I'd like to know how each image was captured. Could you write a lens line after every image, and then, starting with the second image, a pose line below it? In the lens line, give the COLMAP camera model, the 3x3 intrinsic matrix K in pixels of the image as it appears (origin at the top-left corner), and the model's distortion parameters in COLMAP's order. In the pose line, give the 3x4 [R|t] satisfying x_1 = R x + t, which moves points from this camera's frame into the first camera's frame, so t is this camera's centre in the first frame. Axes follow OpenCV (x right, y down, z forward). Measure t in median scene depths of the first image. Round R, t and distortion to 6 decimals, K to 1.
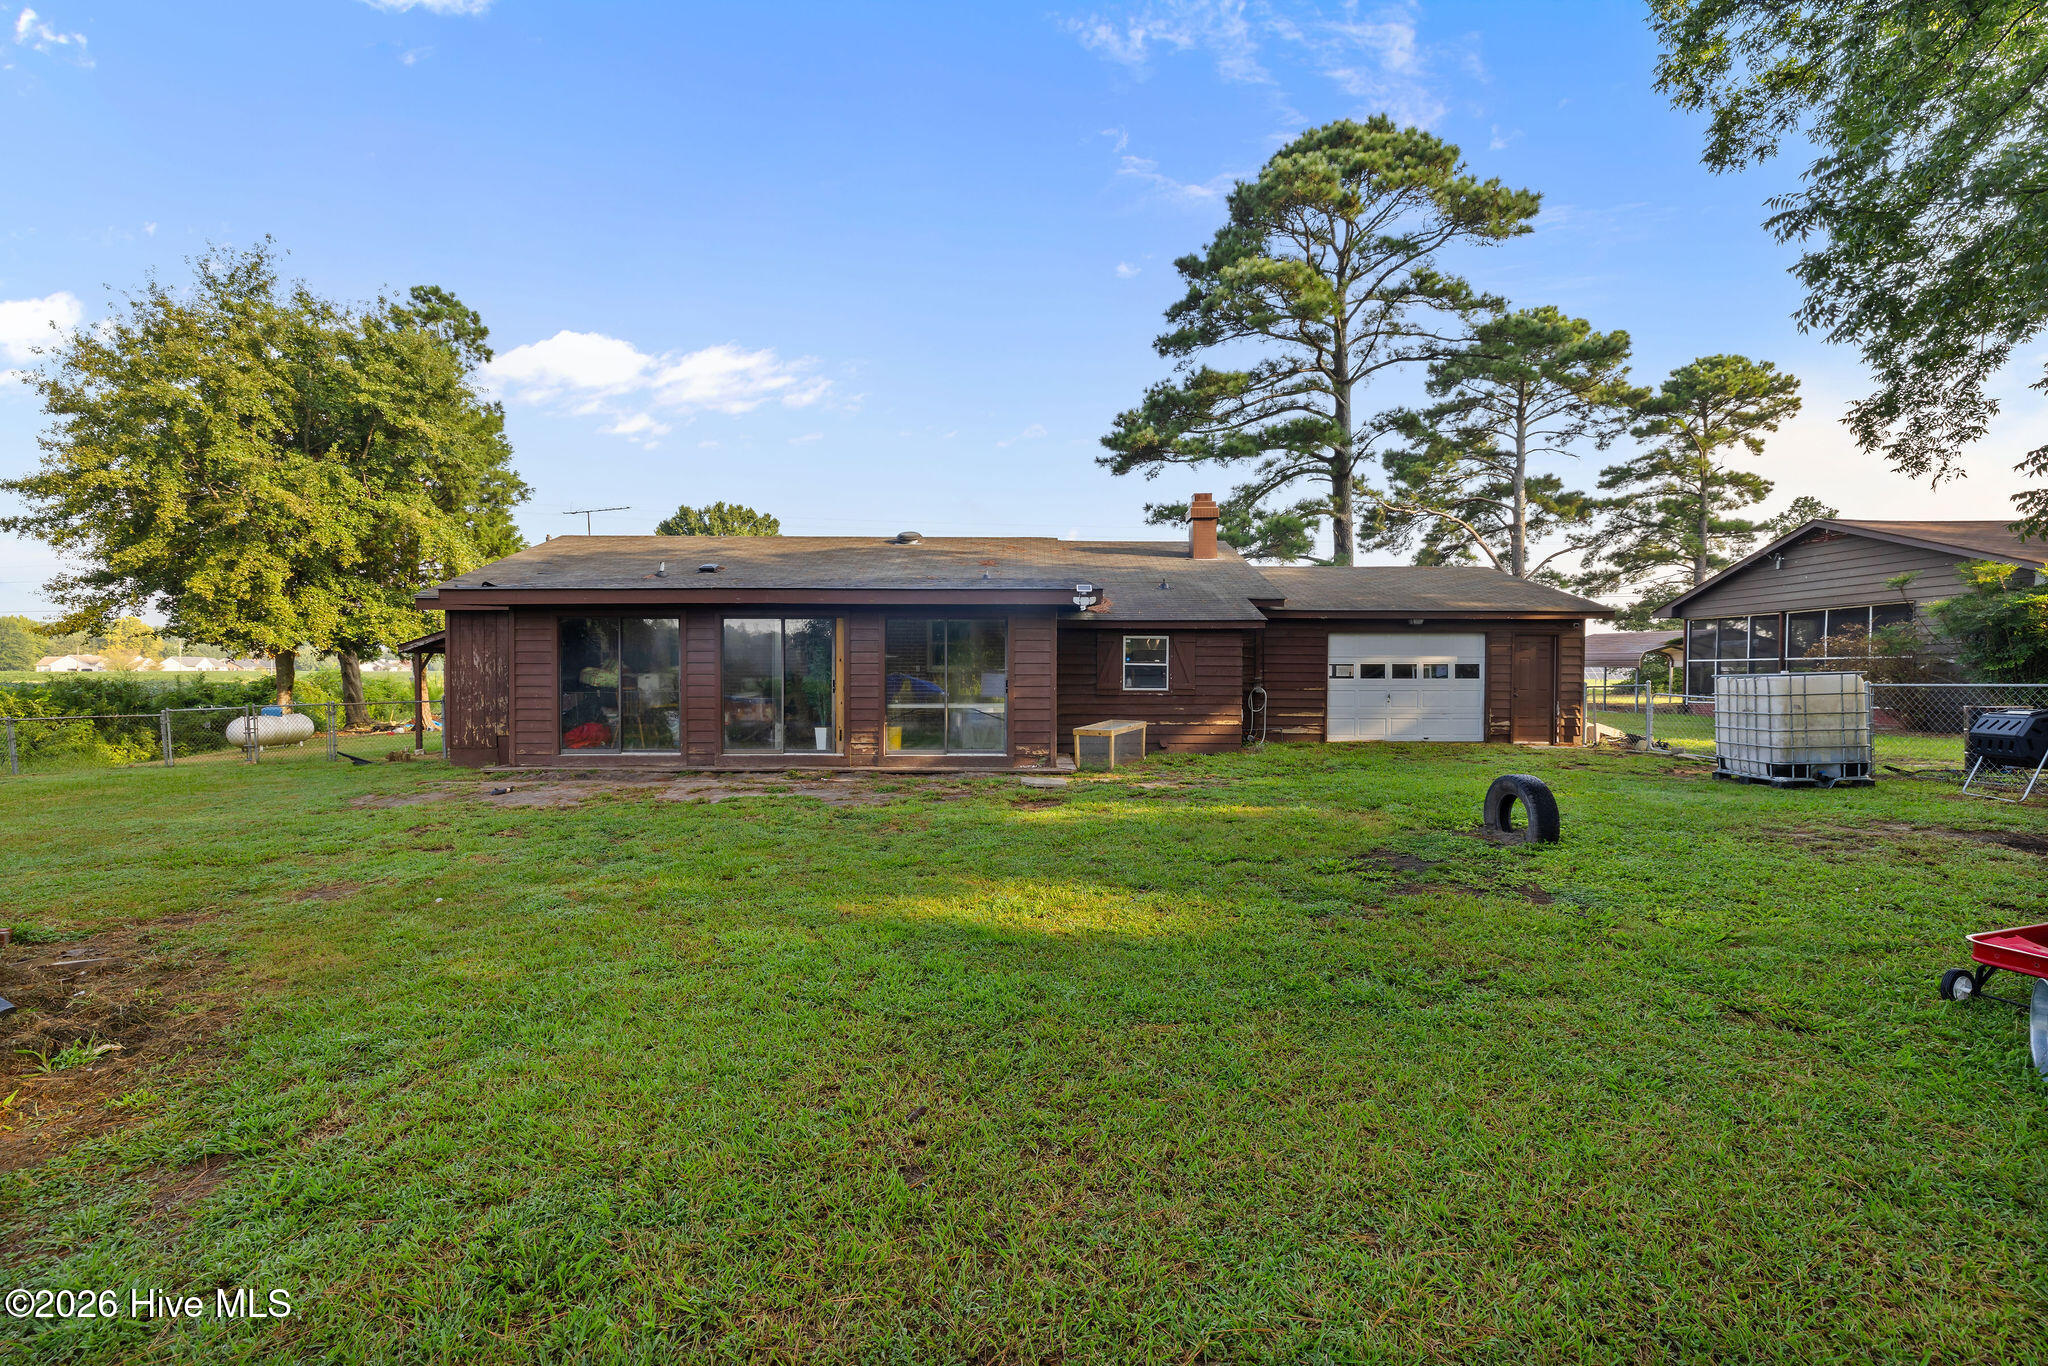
lens RADIAL K [[885.4, 0, 1023.8], [0, 885.4, 710.5], [0, 0, 1]] dist [0.003389, 0.000400]
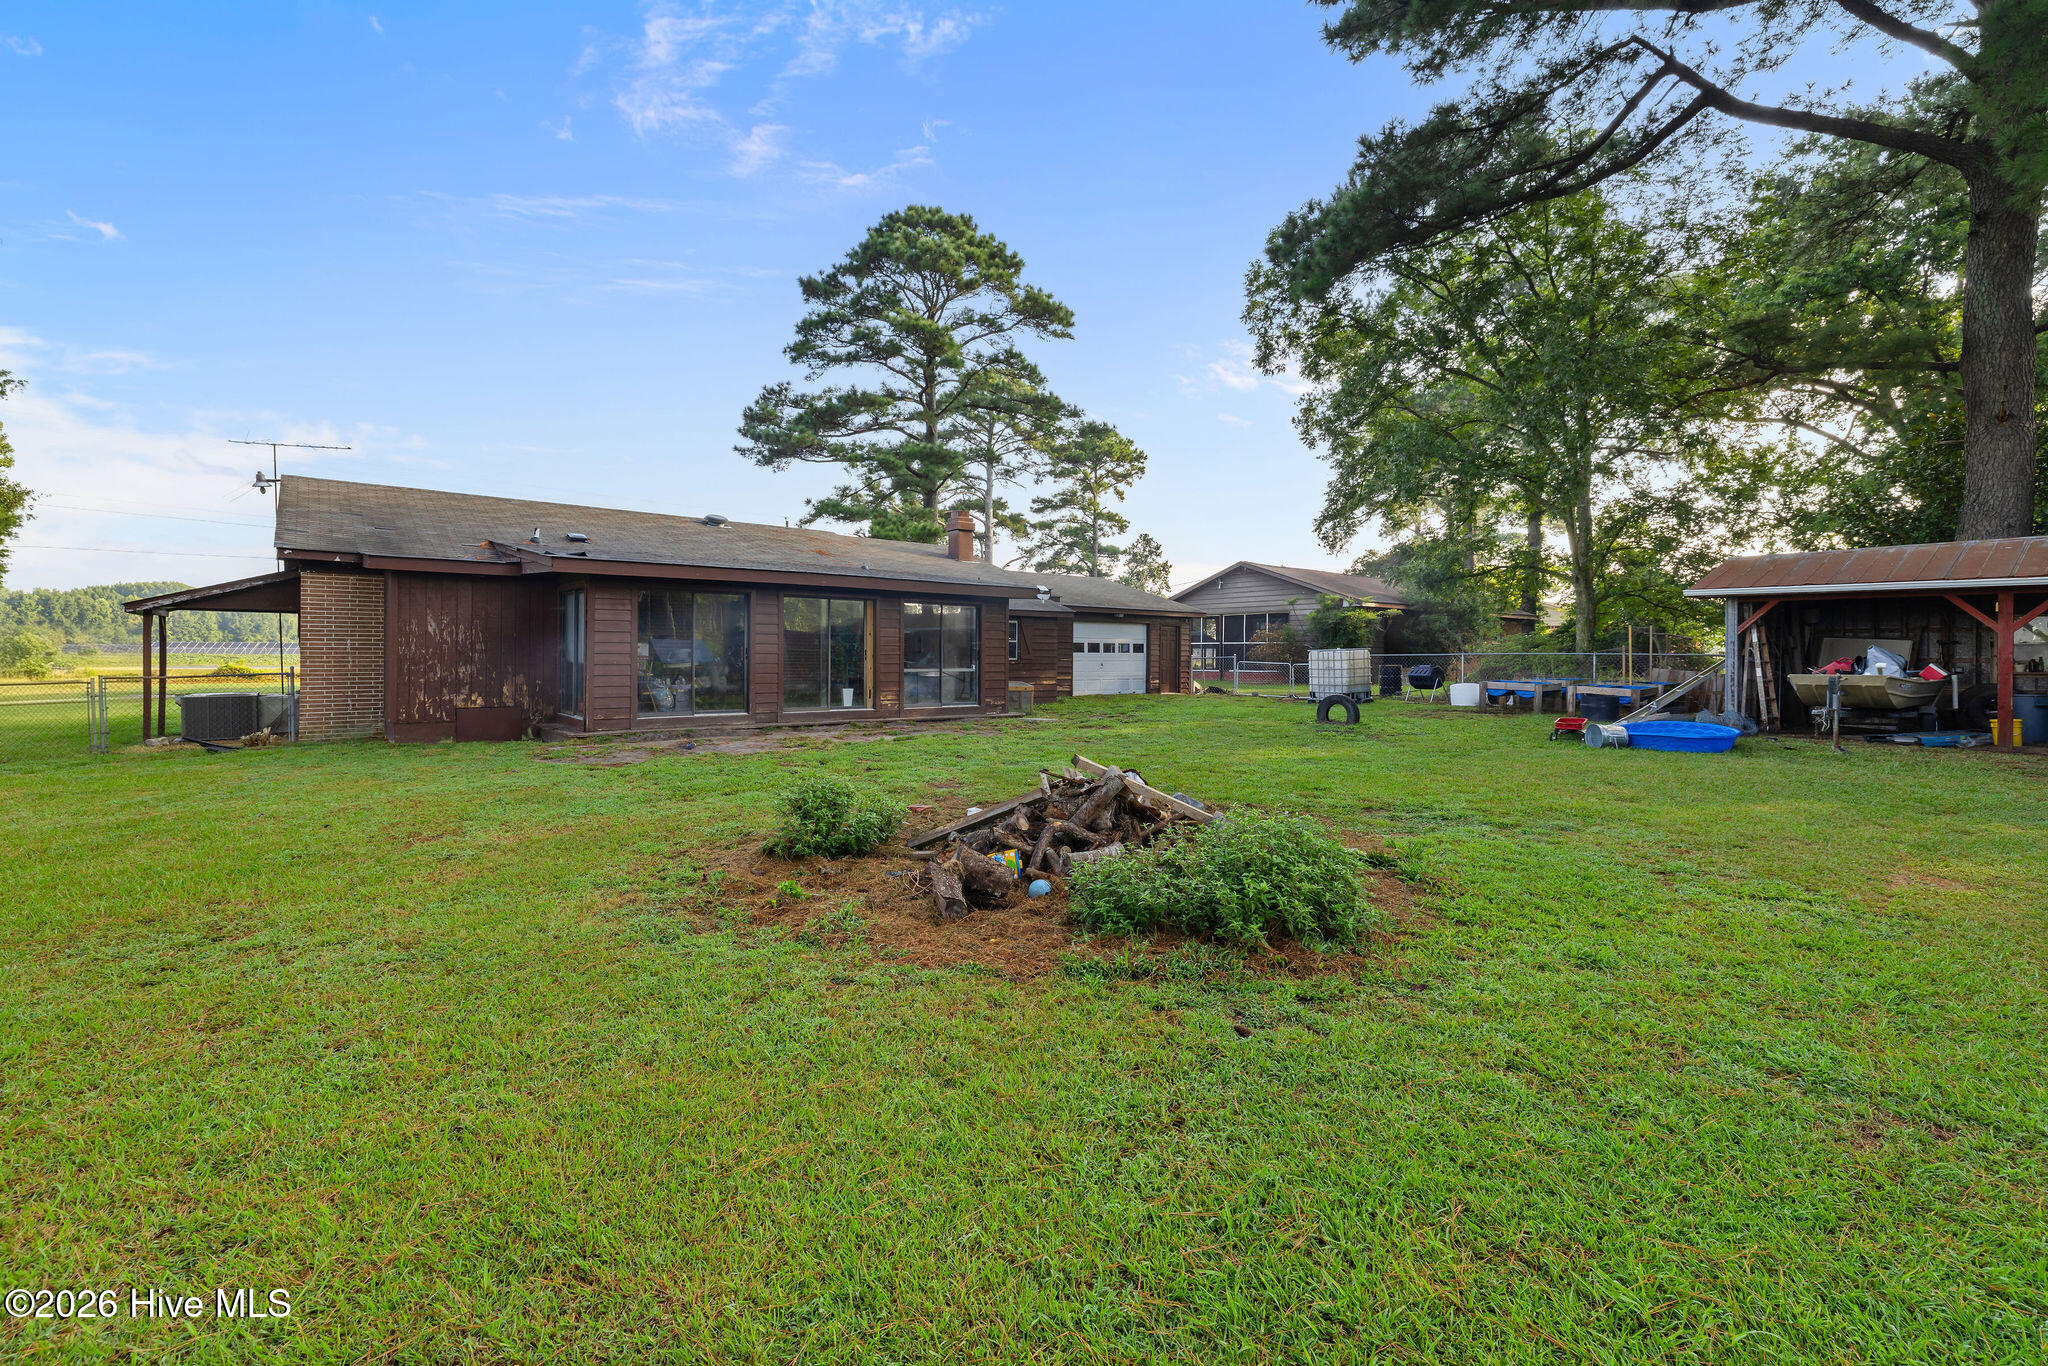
lens RADIAL K [[898.3, 0, 1024.0], [0, 898.3, 683.0], [0, 0, 1]] dist [-0.000135, 0.000021]
pose [[0.780862, -0.015903, 0.624501, -0.325254], [0.021693, 0.999763, -0.001665, 0.007615], [-0.624327, 0.014848, 0.781022, -0.050430]]
